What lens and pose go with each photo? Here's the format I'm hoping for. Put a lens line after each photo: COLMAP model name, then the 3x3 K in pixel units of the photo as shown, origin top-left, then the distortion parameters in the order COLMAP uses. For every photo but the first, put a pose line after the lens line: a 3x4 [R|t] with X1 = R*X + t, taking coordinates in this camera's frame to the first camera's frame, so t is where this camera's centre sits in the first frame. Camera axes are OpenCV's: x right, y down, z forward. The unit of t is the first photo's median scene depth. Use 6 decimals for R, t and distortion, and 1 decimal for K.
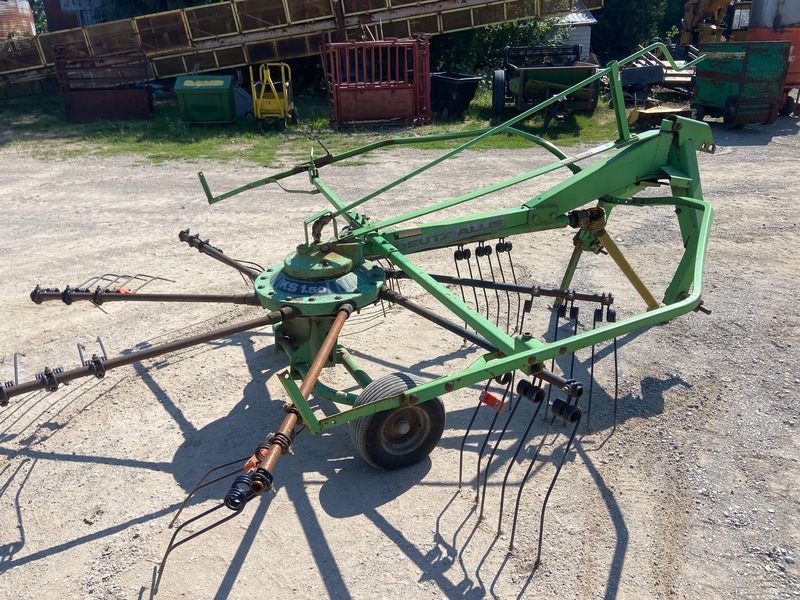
lens RADIAL K [[602.1, 0, 389.6], [0, 602.1, 297.3], [0, 0, 1]] dist [0.123202, -0.157372]
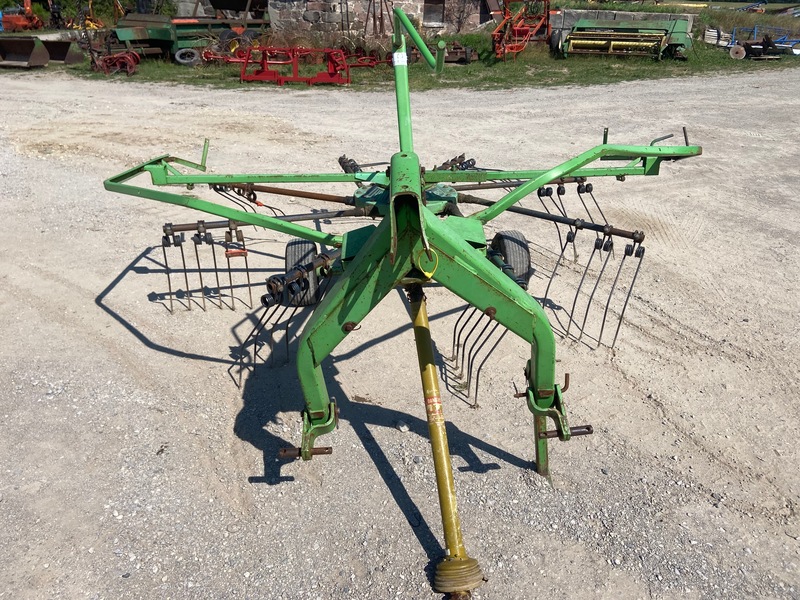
lens RADIAL K [[601.1, 0, 398.6], [0, 601.1, 294.3], [0, 0, 1]] dist [0.120346, -0.153045]
pose [[-0.330560, 0.401342, -0.854198, 0.901257], [-0.367424, 0.778948, 0.508173, -0.429111], [0.869327, 0.481834, -0.110027, 1.061332]]
